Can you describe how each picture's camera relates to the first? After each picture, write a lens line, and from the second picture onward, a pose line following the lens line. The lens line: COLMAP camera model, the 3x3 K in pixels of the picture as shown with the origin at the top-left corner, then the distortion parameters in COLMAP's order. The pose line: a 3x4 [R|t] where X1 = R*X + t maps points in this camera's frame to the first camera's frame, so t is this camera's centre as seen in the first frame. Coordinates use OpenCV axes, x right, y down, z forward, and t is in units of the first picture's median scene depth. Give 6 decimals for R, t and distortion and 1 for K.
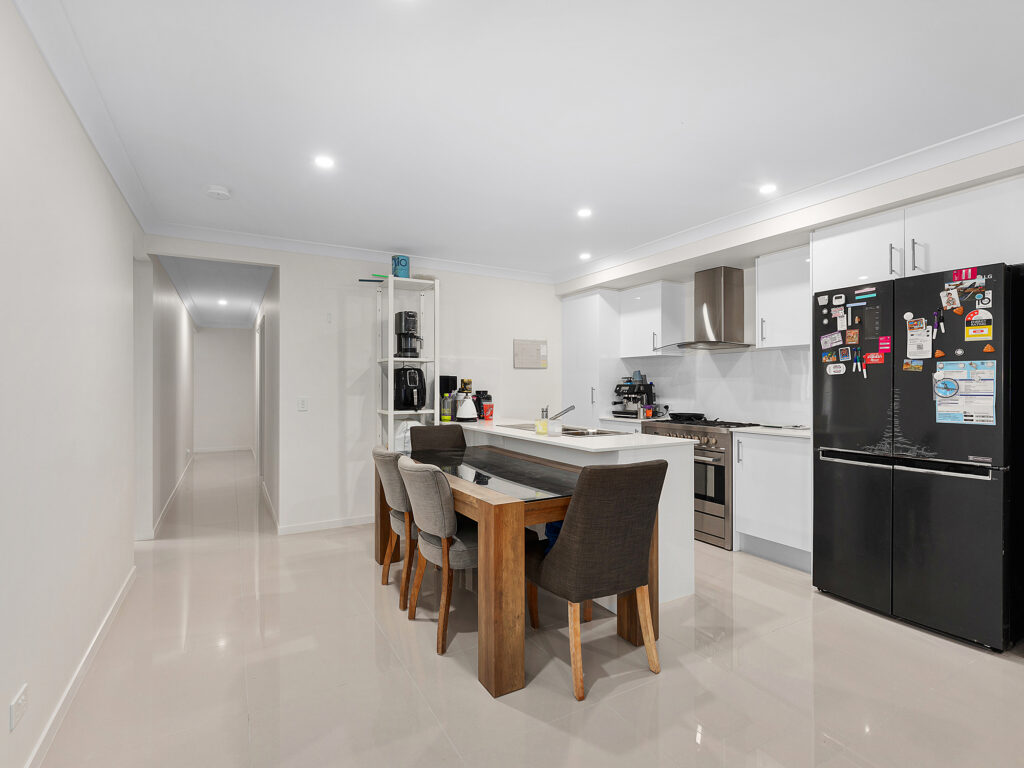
lens RADIAL K [[499.3, 0, 509.8], [0, 499.3, 384.2], [0, 0, 1]] dist [-0.001282, -0.000085]
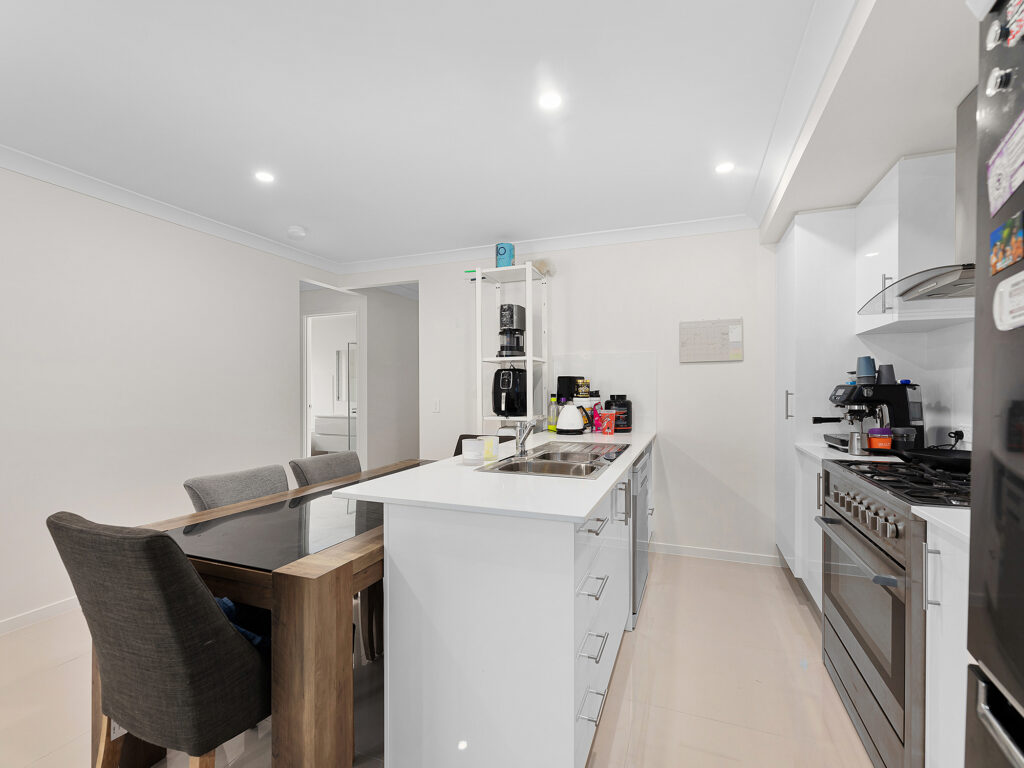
lens RADIAL K [[459.2, 0, 514.0], [0, 459.2, 384.6], [0, 0, 1]] dist [0.001011, 0.000263]
pose [[0.635656, -0.008728, -0.771923, 0.402256], [0.006105, 0.999962, -0.006280, 0.000899], [0.771949, -0.000720, 0.635684, 0.452277]]
